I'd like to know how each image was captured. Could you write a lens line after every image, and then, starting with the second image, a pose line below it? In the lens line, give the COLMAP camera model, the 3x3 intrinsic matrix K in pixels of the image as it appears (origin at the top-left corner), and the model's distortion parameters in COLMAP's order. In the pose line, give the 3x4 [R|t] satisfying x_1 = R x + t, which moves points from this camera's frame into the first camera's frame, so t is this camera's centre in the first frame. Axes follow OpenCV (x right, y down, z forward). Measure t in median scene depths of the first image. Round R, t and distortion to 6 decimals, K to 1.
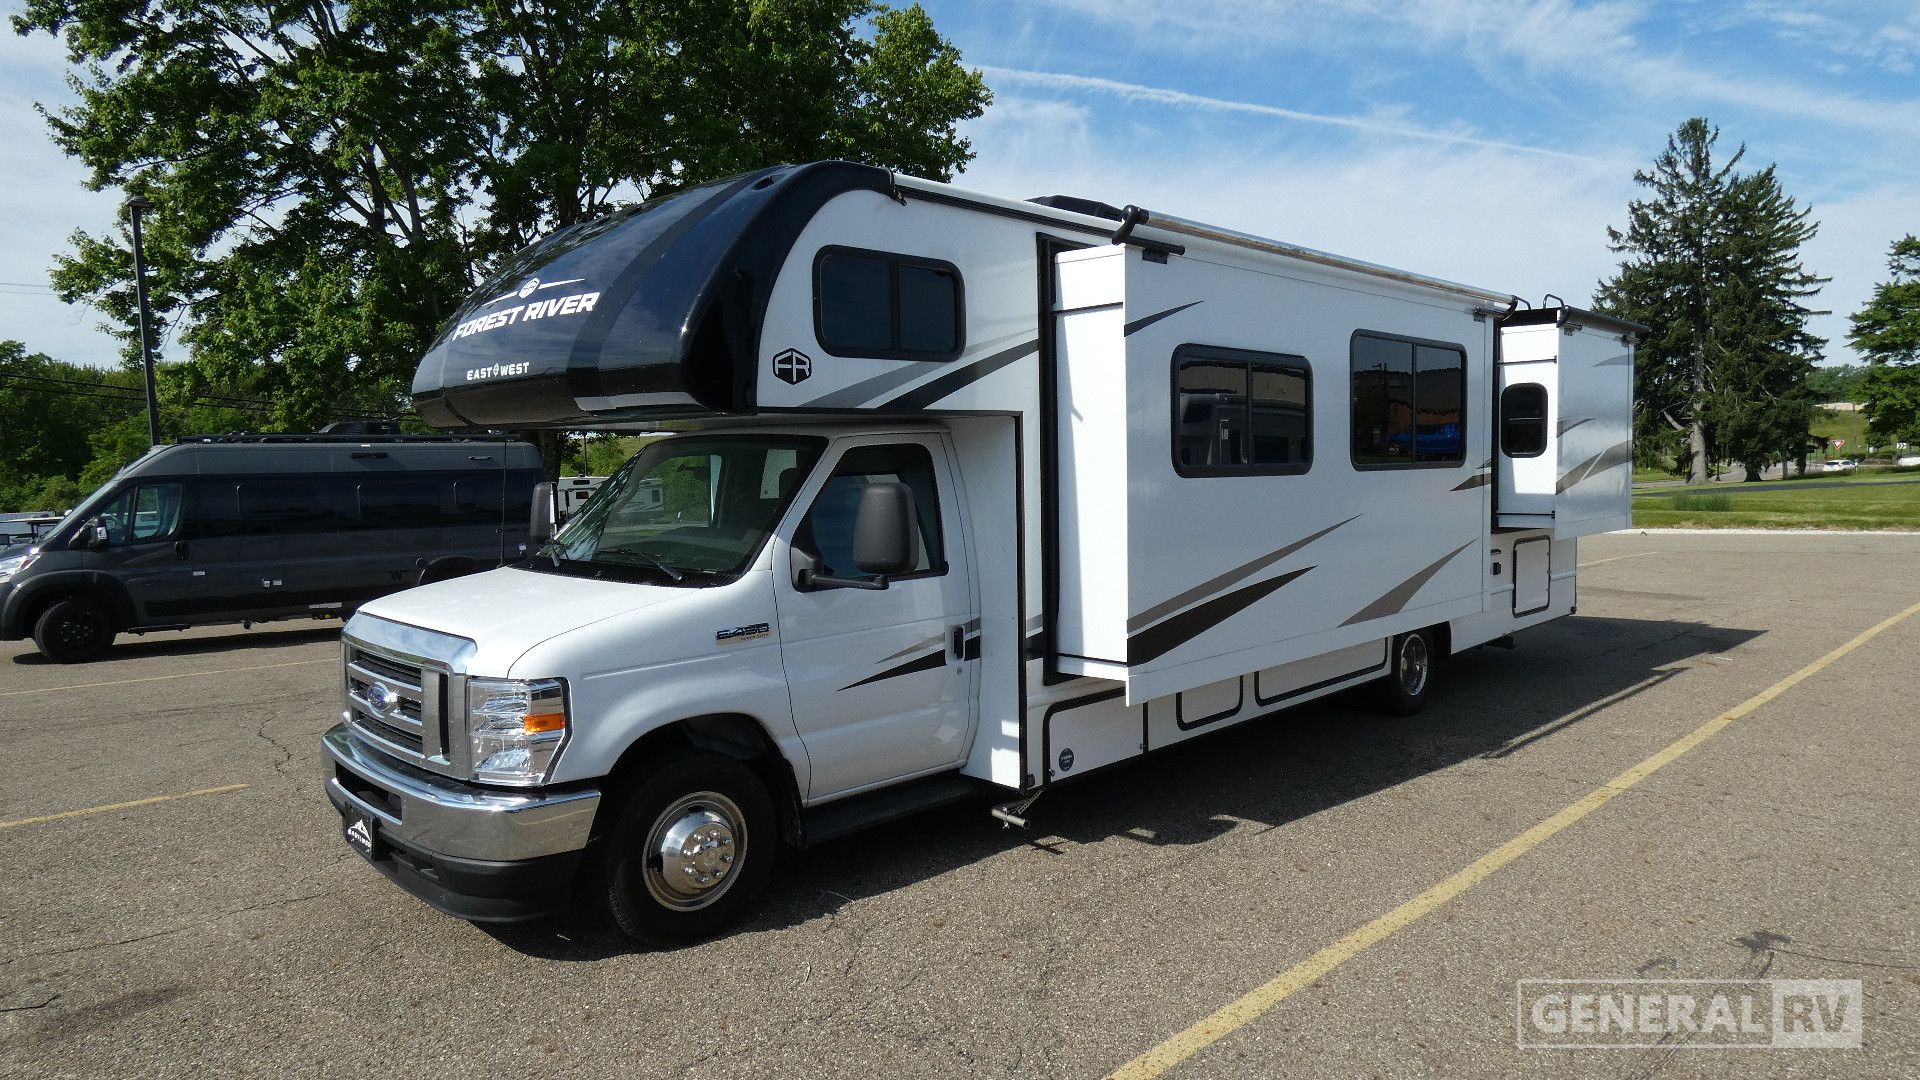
lens RADIAL K [[1164.2, 0, 957.7], [0, 1164.2, 542.9], [0, 0, 1]] dist [0.009247, -0.006307]
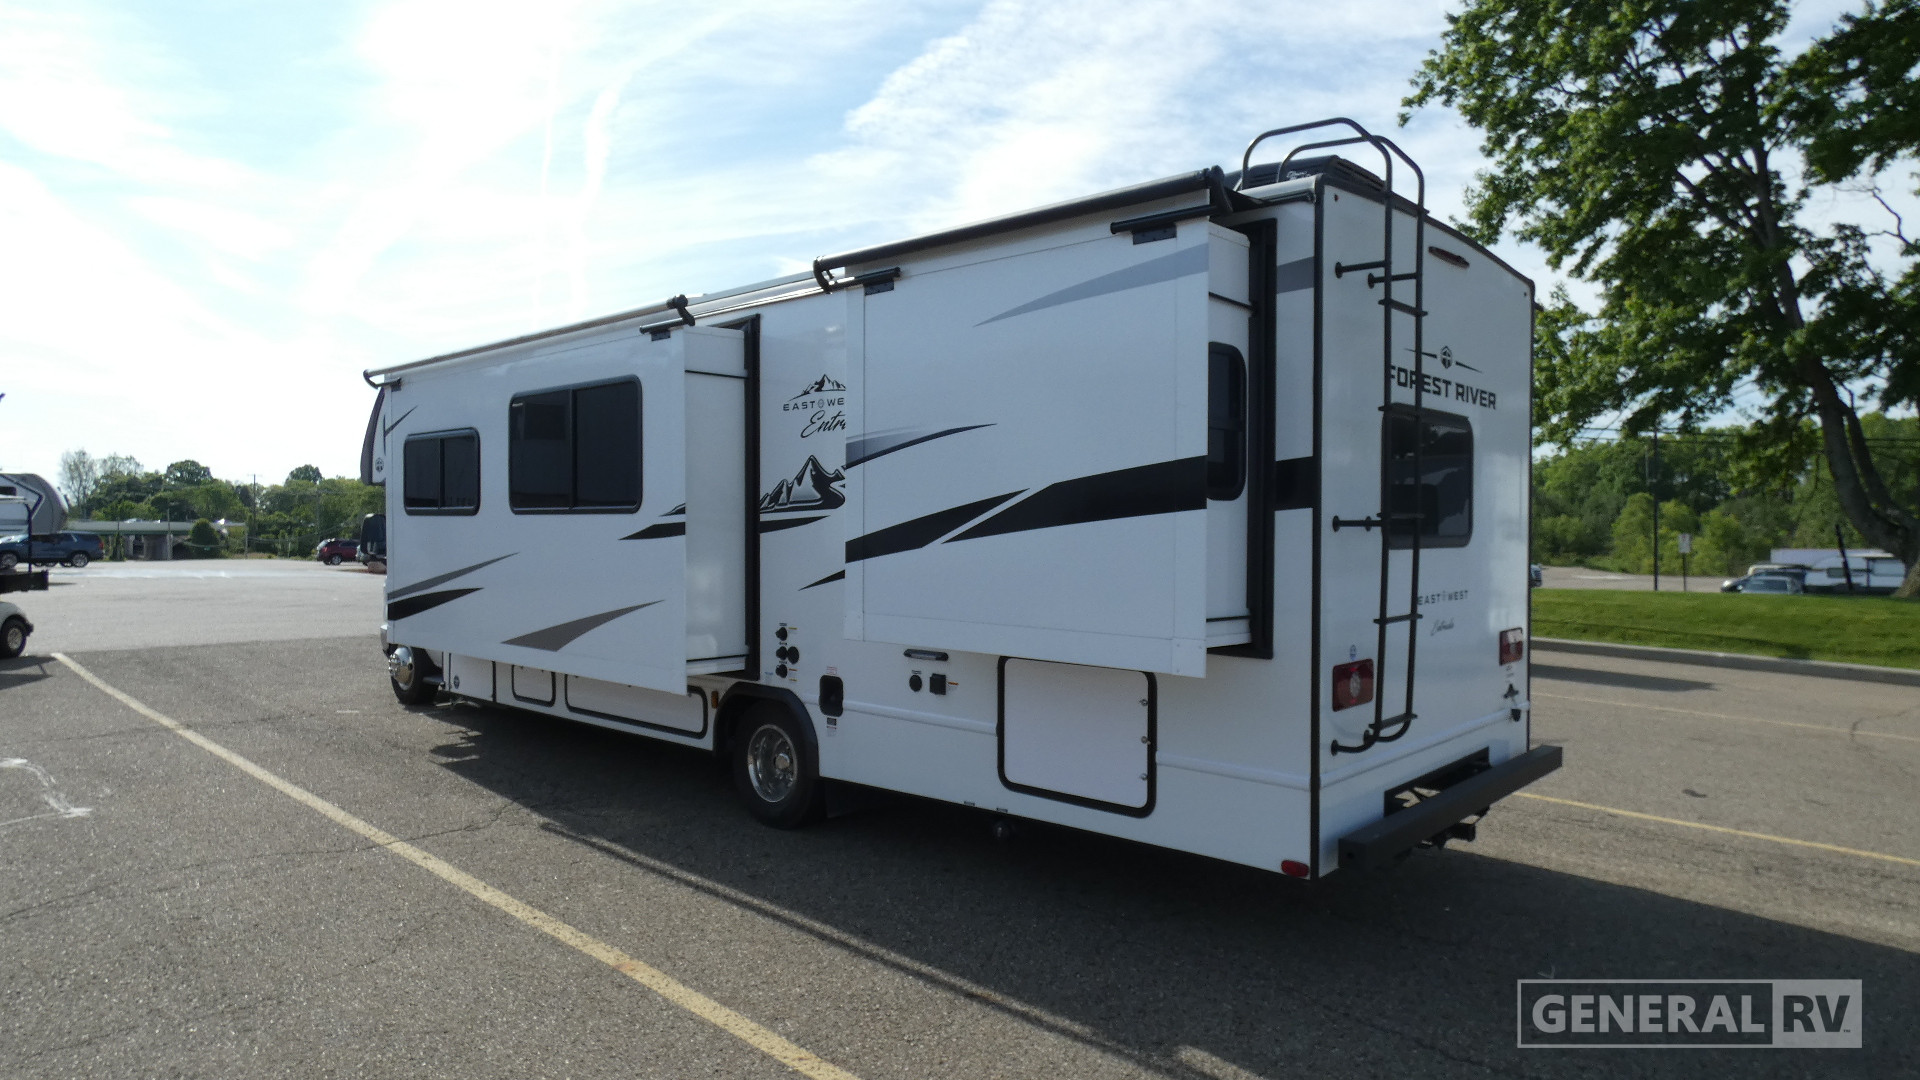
lens RADIAL K [[1164.2, 0, 955.8], [0, 1164.2, 530.0], [0, 0, 1]] dist [0.009247, -0.006307]
pose [[0.019937, 0.024782, -0.999494, 1.482553], [-0.066081, 0.997539, 0.023415, -0.099295], [0.997615, 0.065581, 0.021525, 1.385368]]
